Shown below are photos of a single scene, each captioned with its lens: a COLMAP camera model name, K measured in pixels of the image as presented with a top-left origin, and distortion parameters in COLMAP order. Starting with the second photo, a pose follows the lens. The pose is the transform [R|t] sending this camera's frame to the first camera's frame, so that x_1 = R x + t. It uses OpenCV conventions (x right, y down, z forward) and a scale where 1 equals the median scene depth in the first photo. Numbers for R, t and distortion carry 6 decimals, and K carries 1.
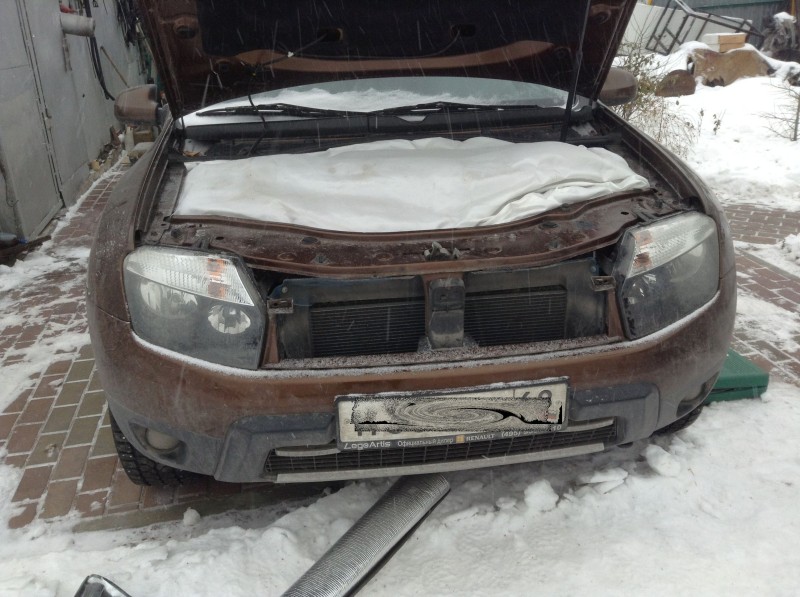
lens RADIAL K [[750.3, 0, 394.5], [0, 750.3, 296.3], [0, 0, 1]] dist [0.113968, -0.184571]
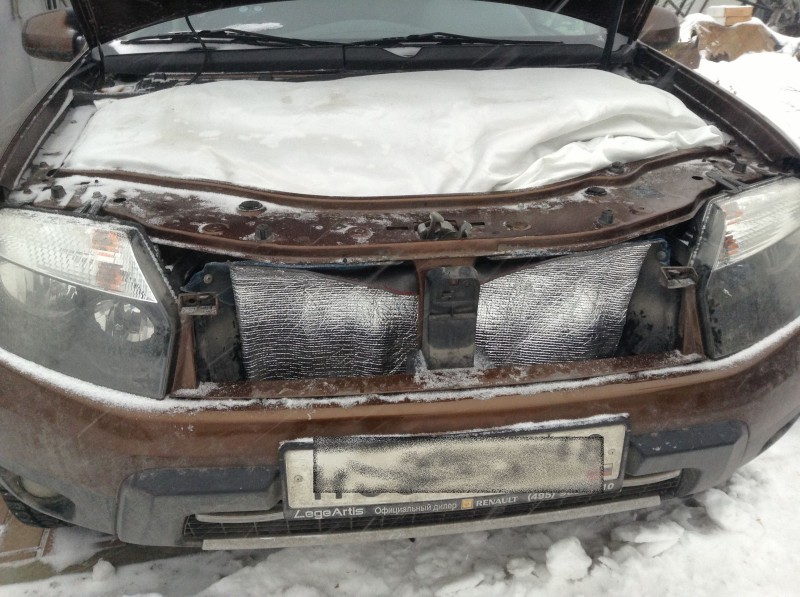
lens RADIAL K [[755.7, 0, 402.8], [0, 755.7, 295.3], [0, 0, 1]] dist [0.116869, -0.201288]
pose [[0.999413, 0.016681, 0.029917, 0.004899], [-0.017491, 0.999482, 0.027017, -0.012352], [-0.029451, -0.027524, 0.999187, 0.264916]]
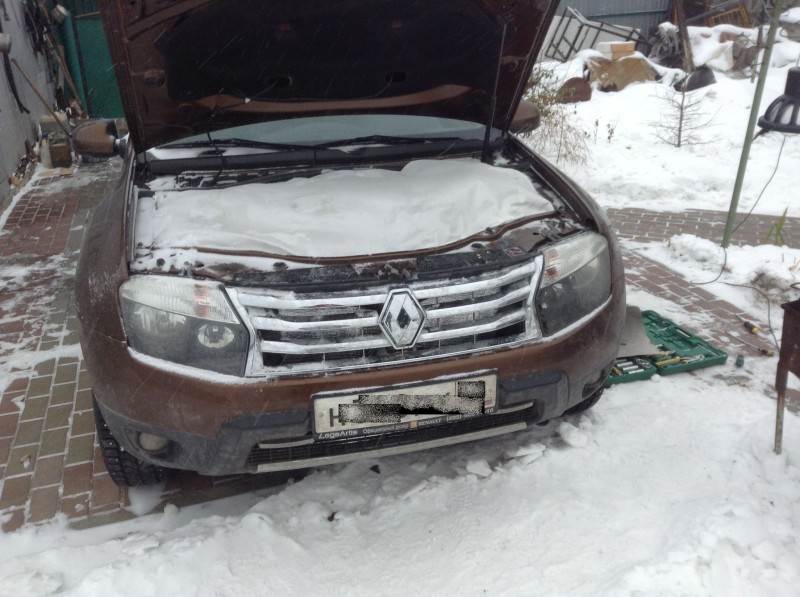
lens RADIAL K [[755.7, 0, 402.8], [0, 755.7, 295.3], [0, 0, 1]] dist [0.116869, -0.201288]
pose [[0.991689, -0.036938, 0.123239, -0.061289], [0.036843, 0.999316, 0.003052, -0.020608], [-0.123268, 0.001514, 0.992372, -0.181441]]
